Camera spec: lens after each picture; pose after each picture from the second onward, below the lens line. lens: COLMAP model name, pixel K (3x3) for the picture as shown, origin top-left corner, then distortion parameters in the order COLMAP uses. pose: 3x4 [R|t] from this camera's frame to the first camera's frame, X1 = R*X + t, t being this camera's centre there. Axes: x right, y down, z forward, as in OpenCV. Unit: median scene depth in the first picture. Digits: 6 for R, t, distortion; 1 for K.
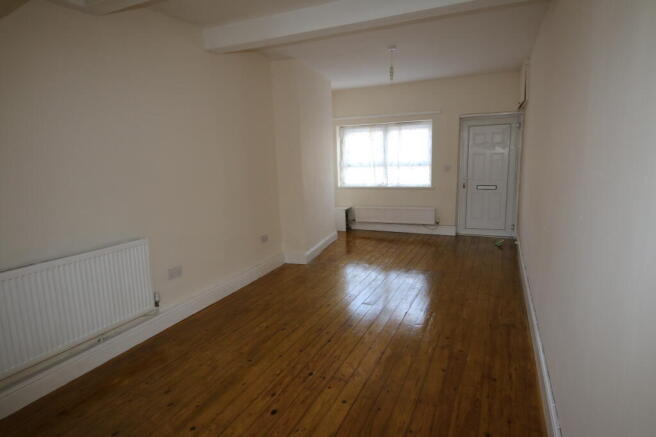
lens RADIAL K [[366.0, 0, 328.5], [0, 366.0, 219.4], [0, 0, 1]] dist [0.006459, 0.000598]
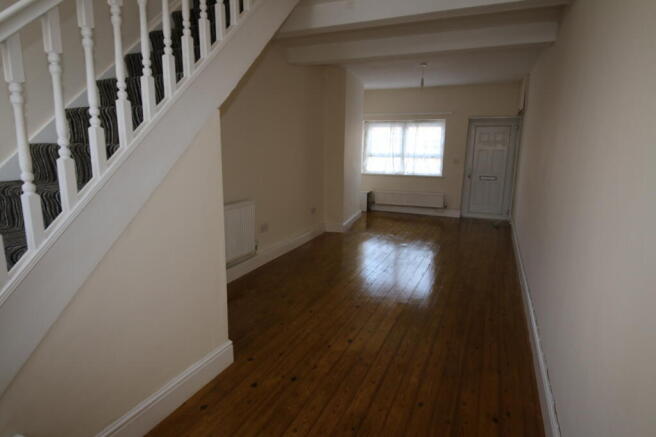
lens RADIAL K [[366.0, 0, 329.0], [0, 366.0, 219.1], [0, 0, 1]] dist [0.006459, 0.000598]
pose [[0.999082, 0.038547, 0.018695, -0.102941], [-0.039015, 0.998916, 0.025378, 0.035303], [-0.017696, -0.026085, 0.999503, -0.187896]]
